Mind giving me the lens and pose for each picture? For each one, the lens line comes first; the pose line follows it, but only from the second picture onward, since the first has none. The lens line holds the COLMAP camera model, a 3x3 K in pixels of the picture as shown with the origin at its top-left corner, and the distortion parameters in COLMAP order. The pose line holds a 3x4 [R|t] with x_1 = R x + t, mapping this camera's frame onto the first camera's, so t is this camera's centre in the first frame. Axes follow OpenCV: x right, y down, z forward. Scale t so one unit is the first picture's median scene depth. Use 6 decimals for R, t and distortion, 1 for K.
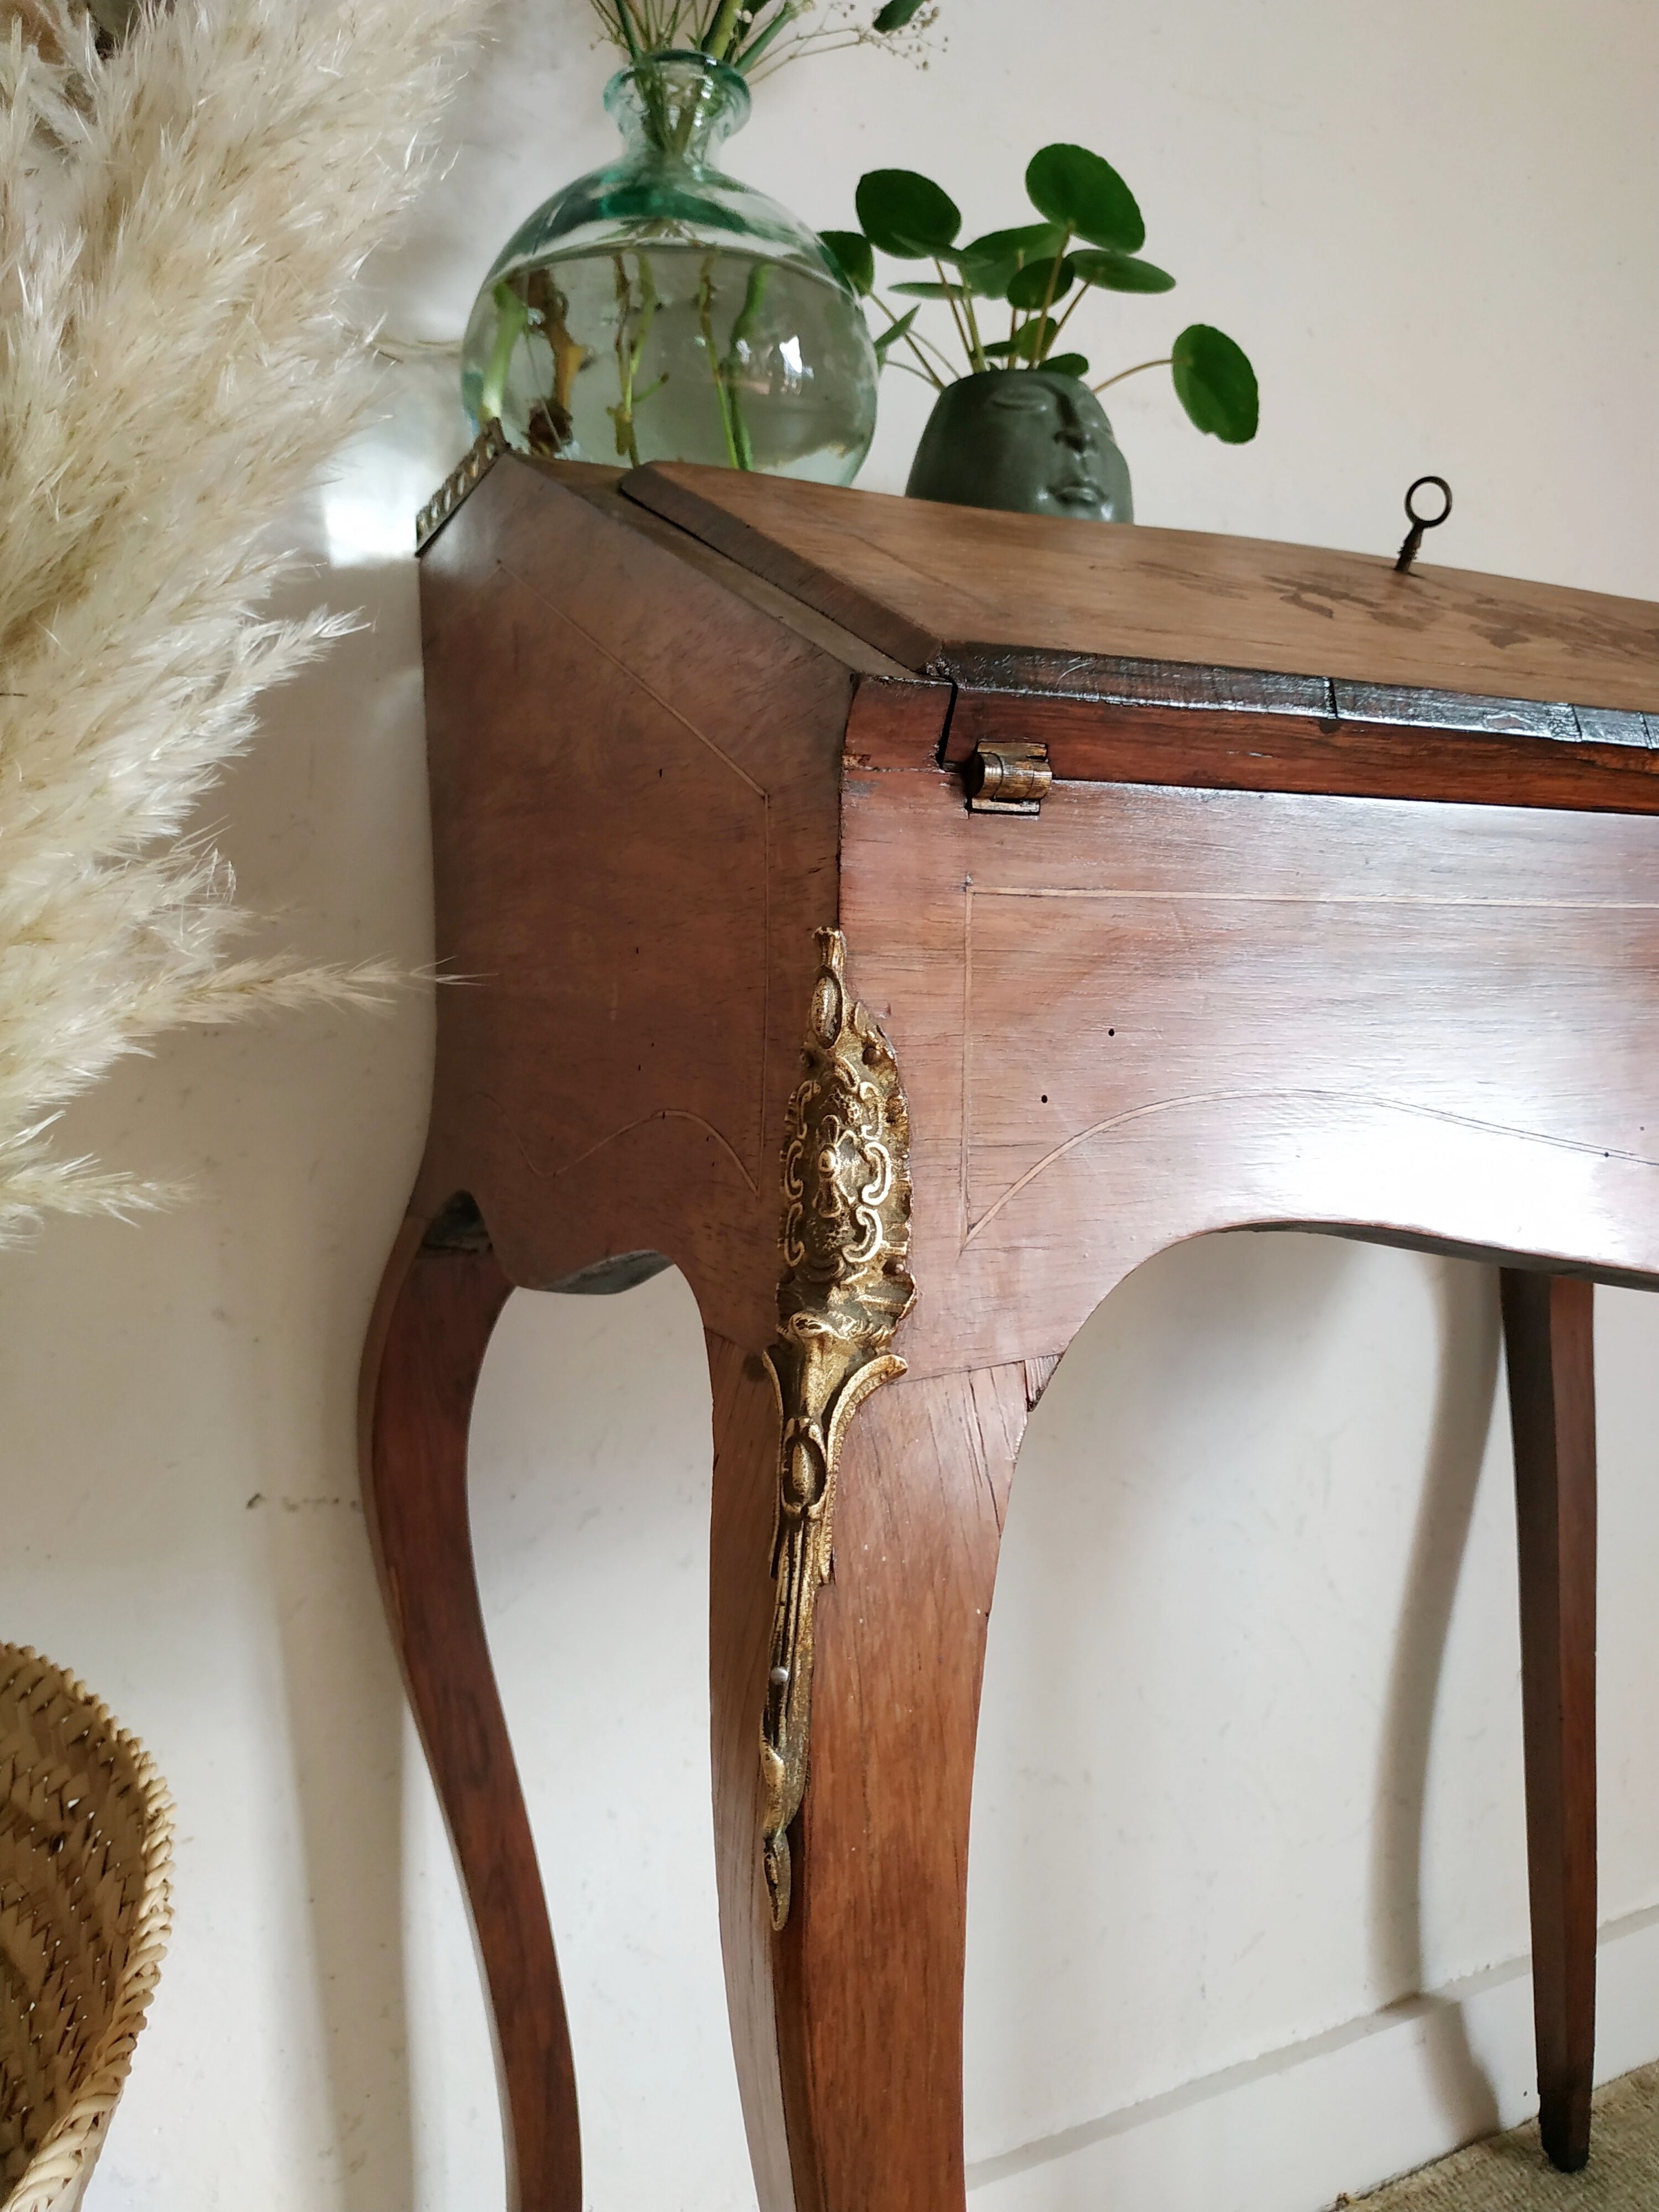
lens RADIAL K [[1670.6, 0, 848.6], [0, 1670.6, 1105.7], [0, 0, 1]] dist [-0.009648, -0.009062]
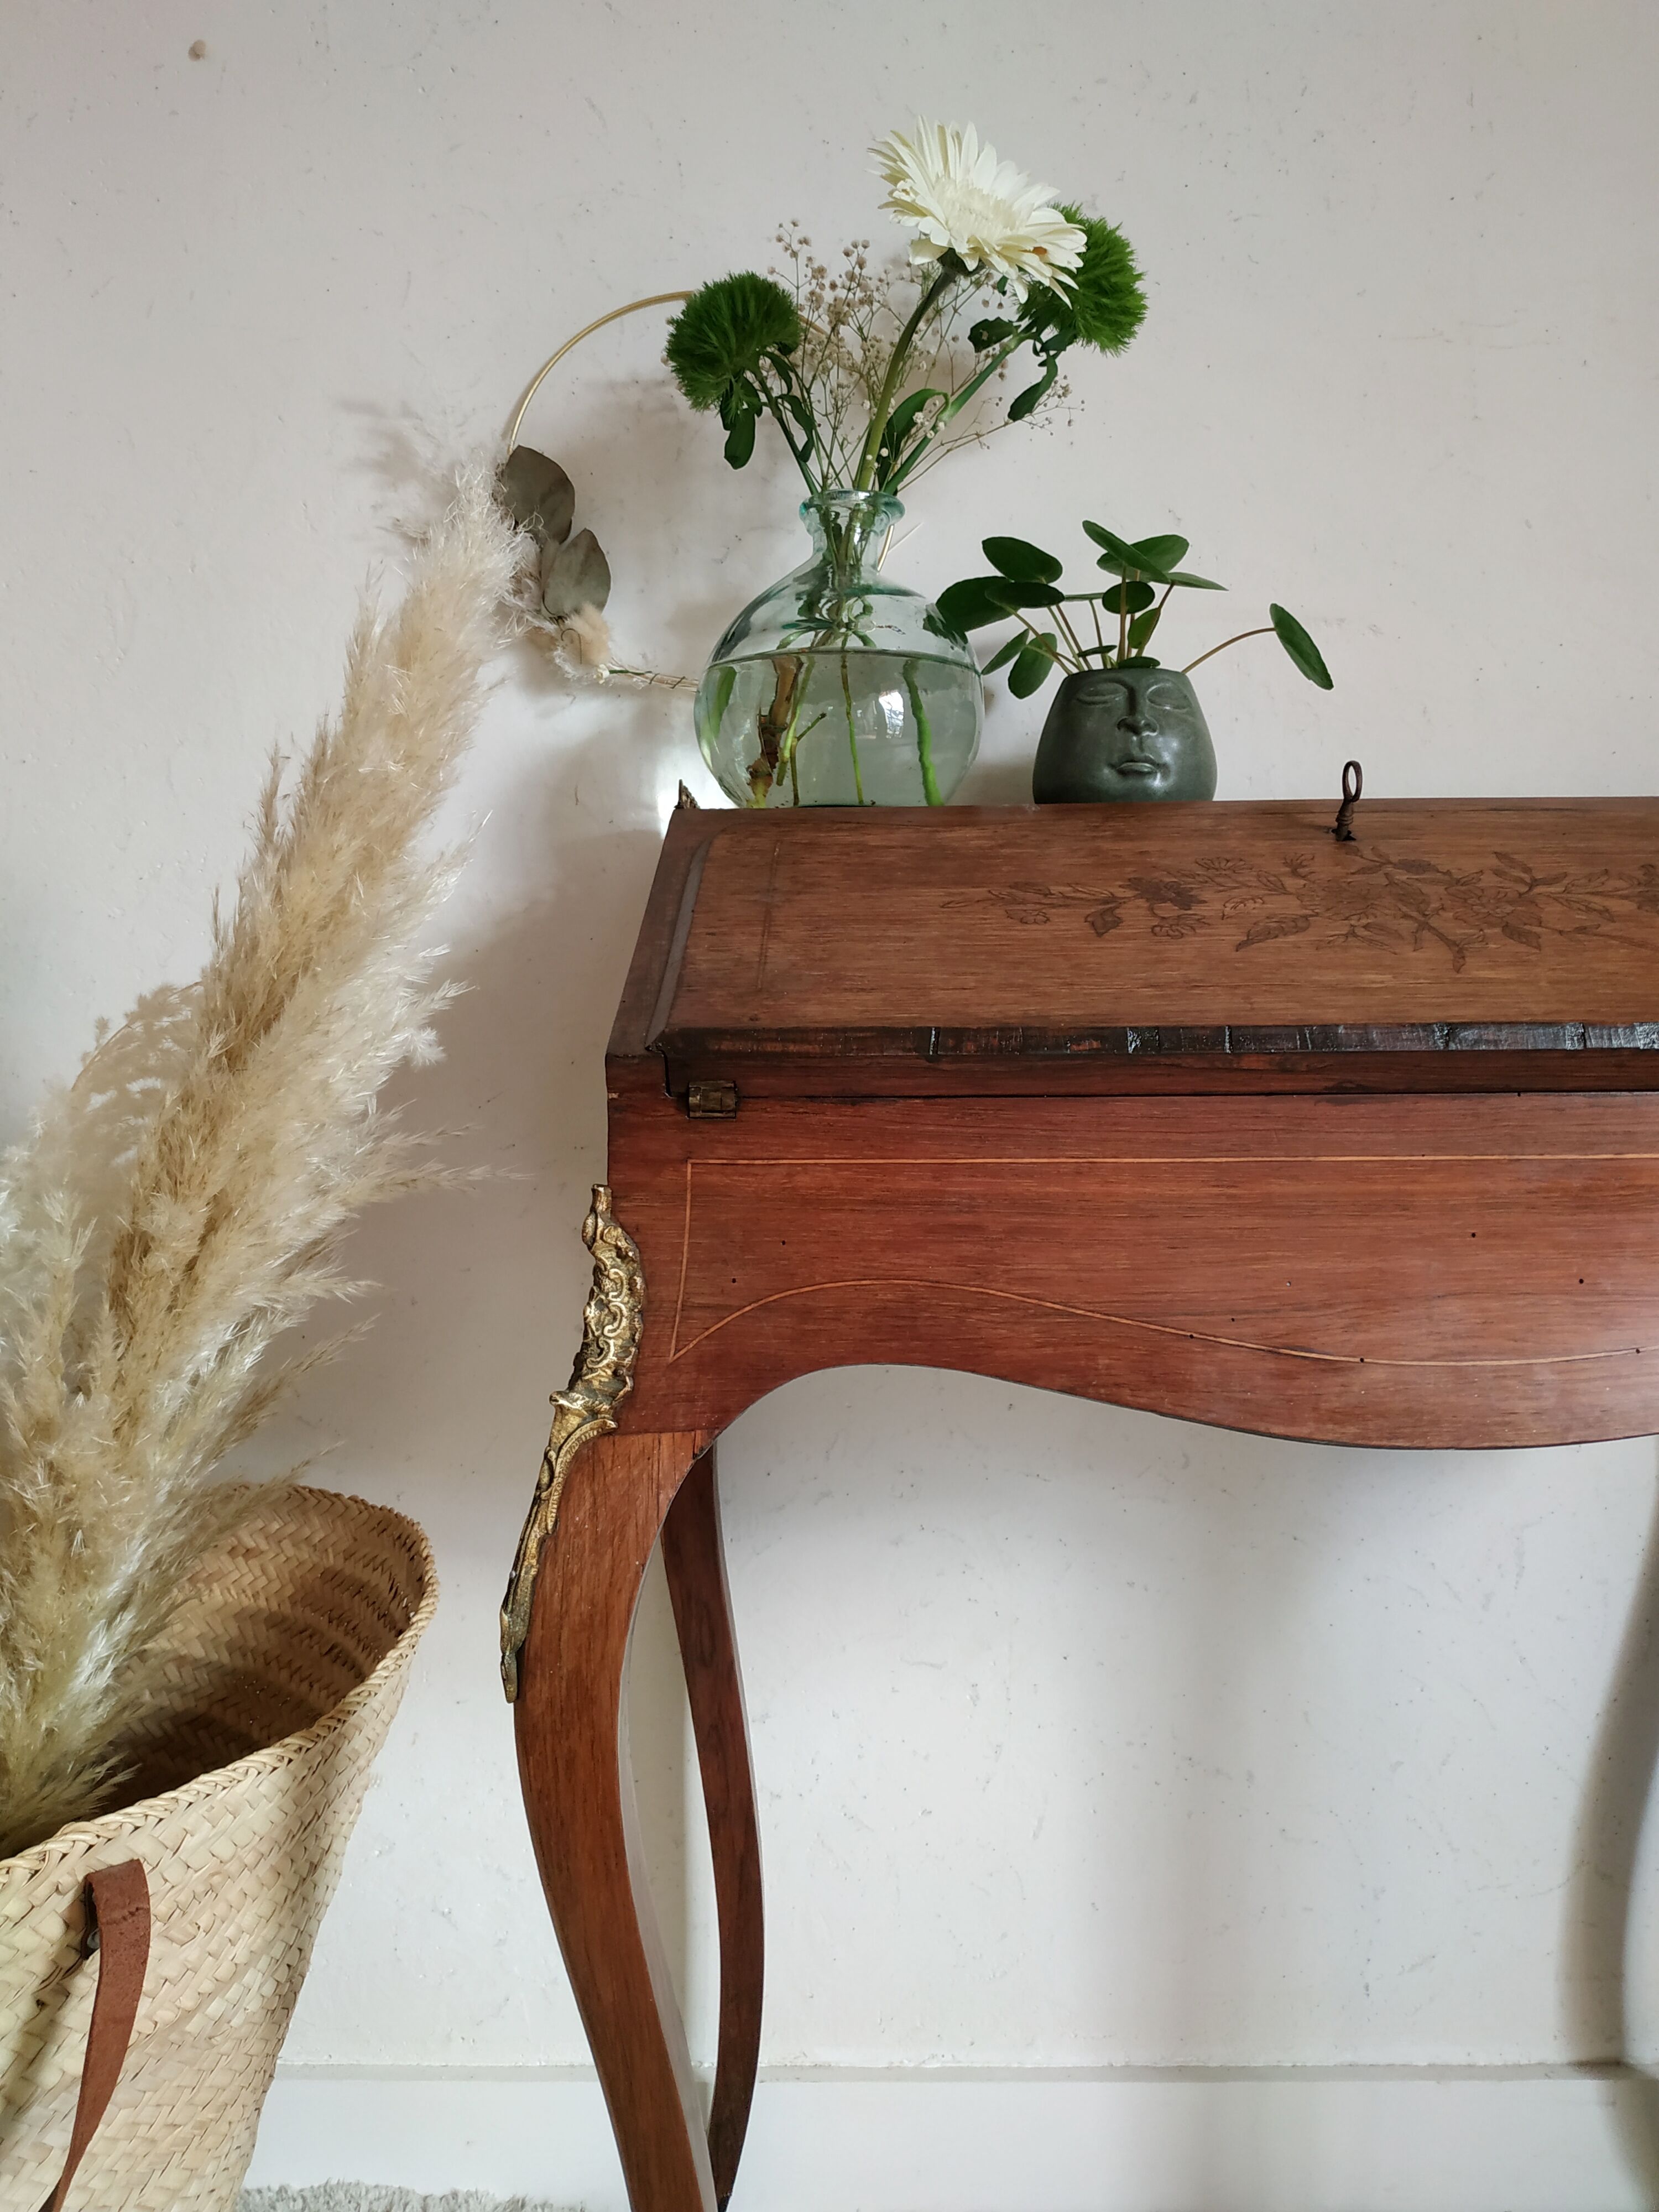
lens RADIAL K [[1670.6, 0, 830.5], [0, 1670.6, 1081.3], [0, 0, 1]] dist [-0.009648, -0.009062]
pose [[0.889140, 0.031135, -0.456574, 0.879312], [-0.032856, 0.999451, 0.004170, -0.197224], [0.456453, 0.011294, 0.889676, -0.445234]]
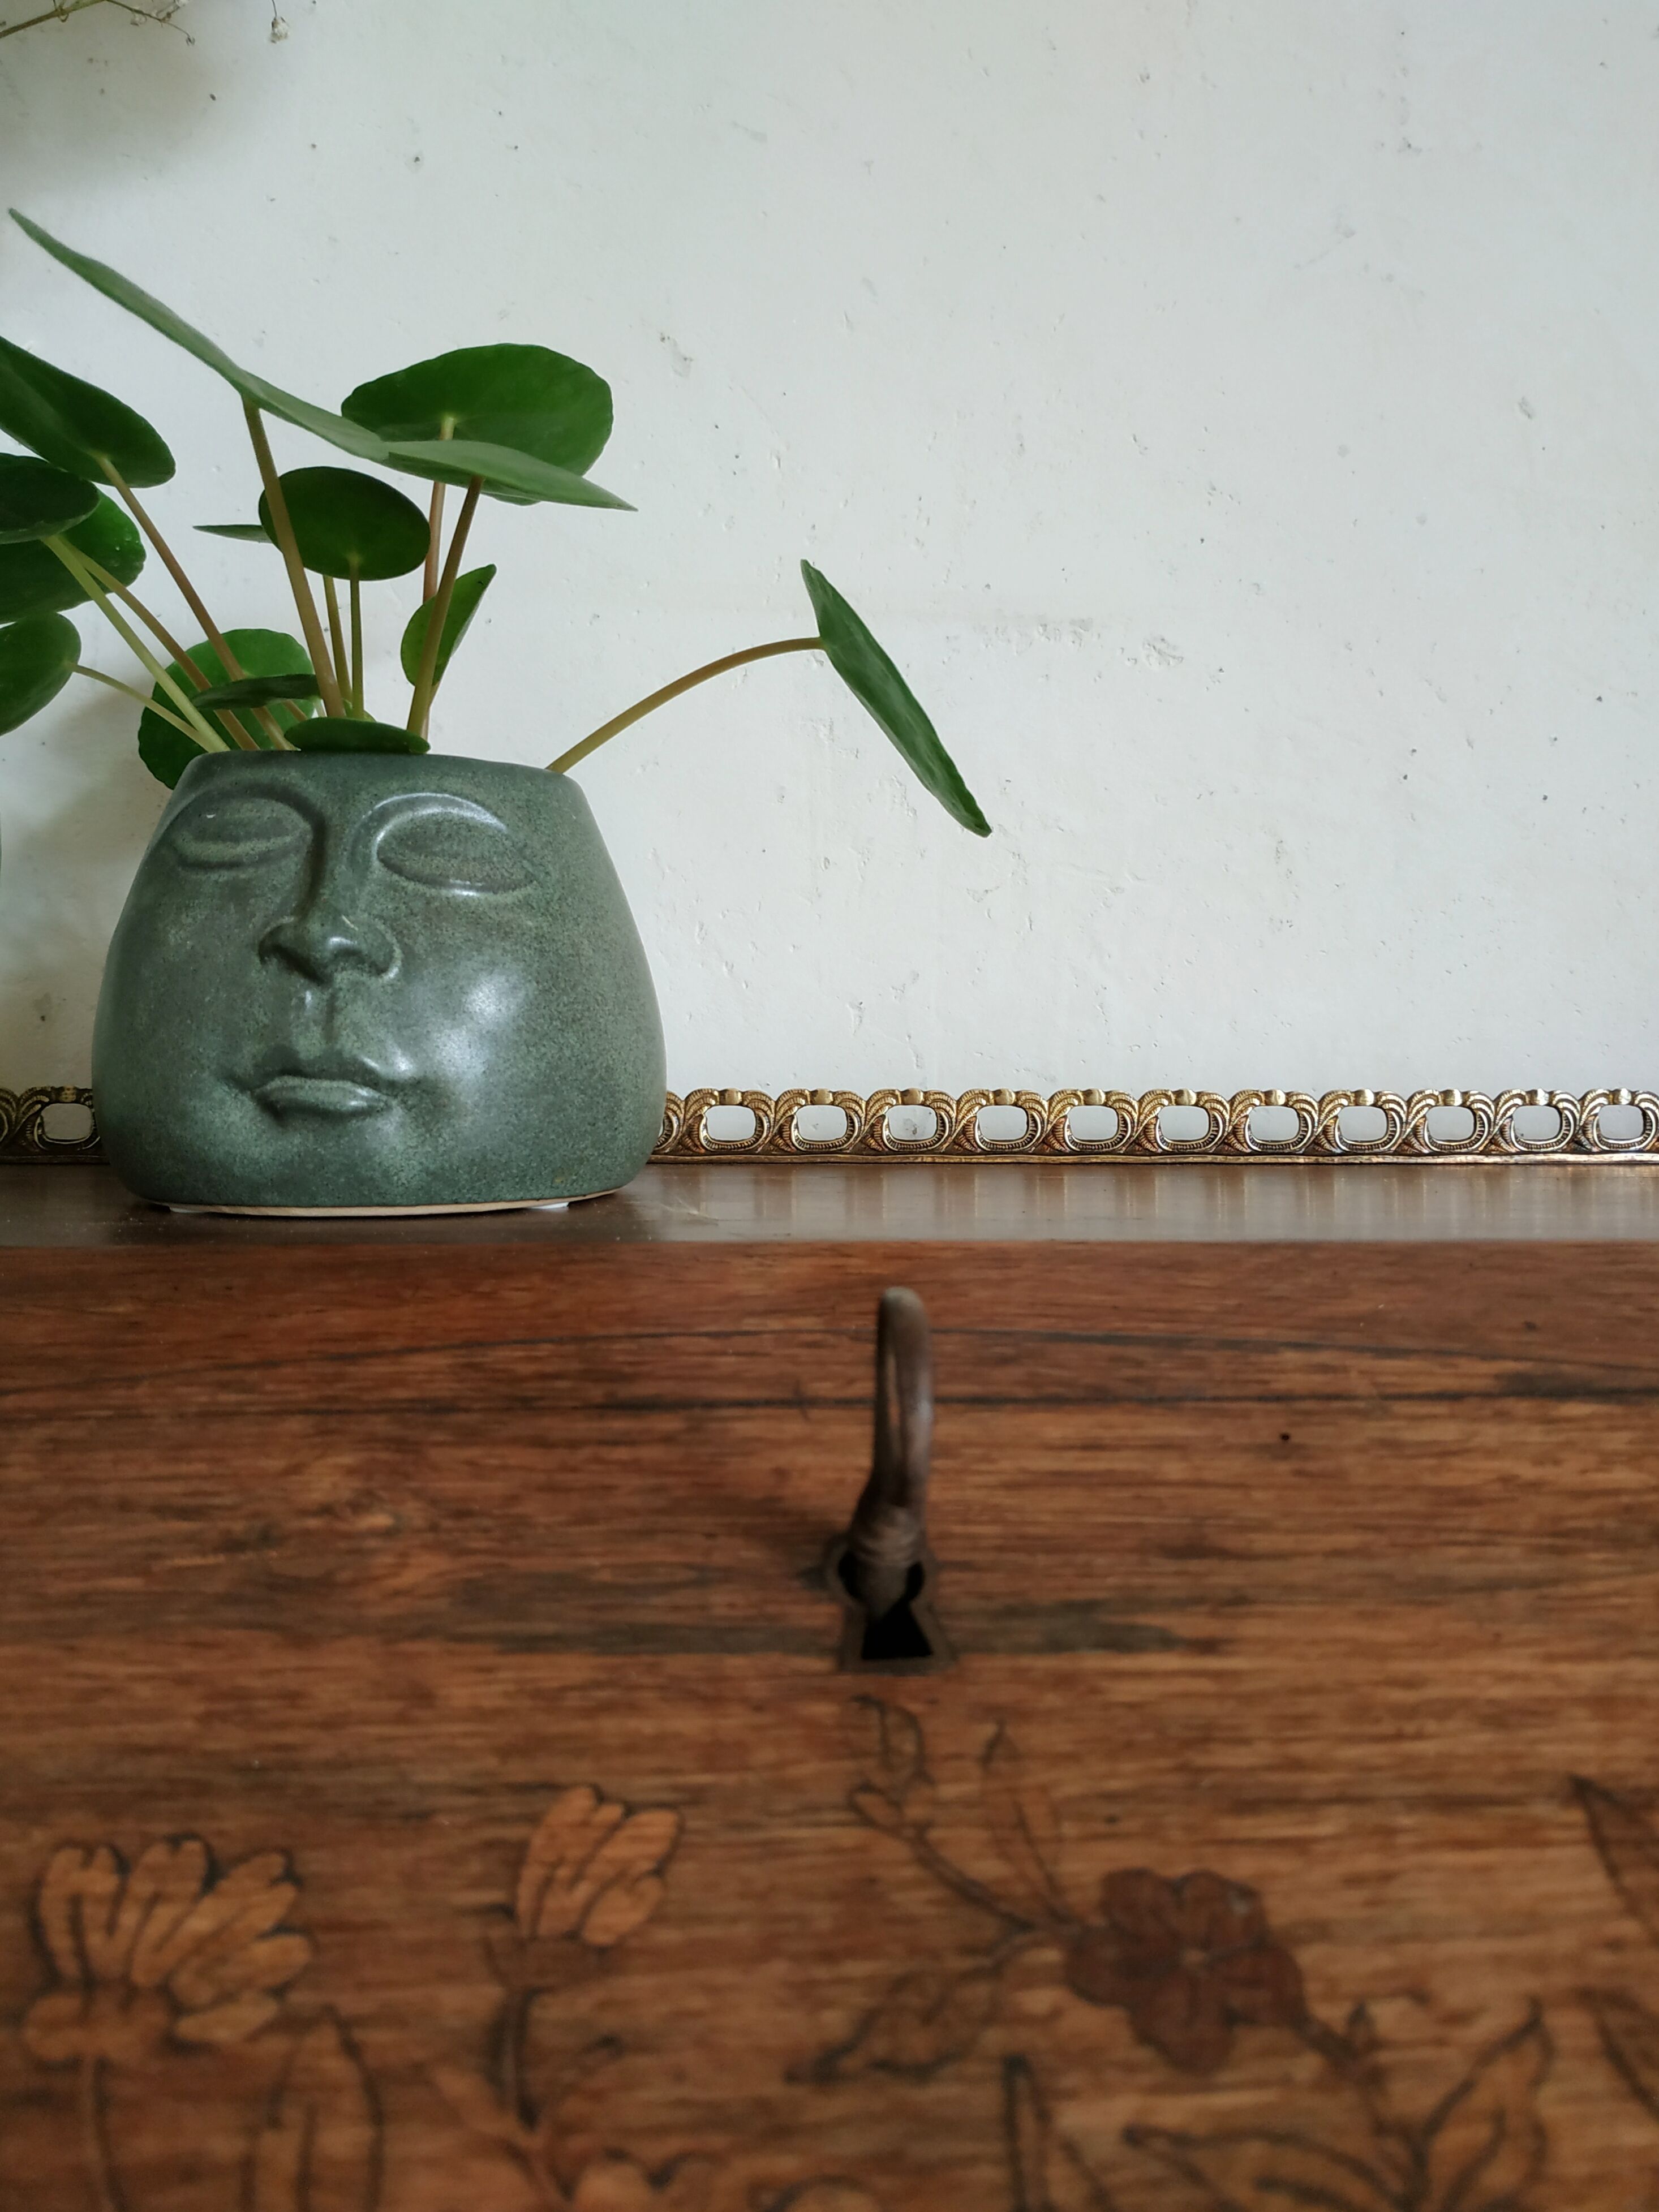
lens RADIAL K [[1670.7, 0, 837.1], [0, 1670.7, 1107.7], [0, 0, 1]] dist [-0.009648, -0.009062]
pose [[0.921206, 0.040431, -0.386969, 0.663139], [-0.039977, 0.999158, 0.009225, -0.616575], [0.387016, 0.006972, 0.922047, 1.146646]]
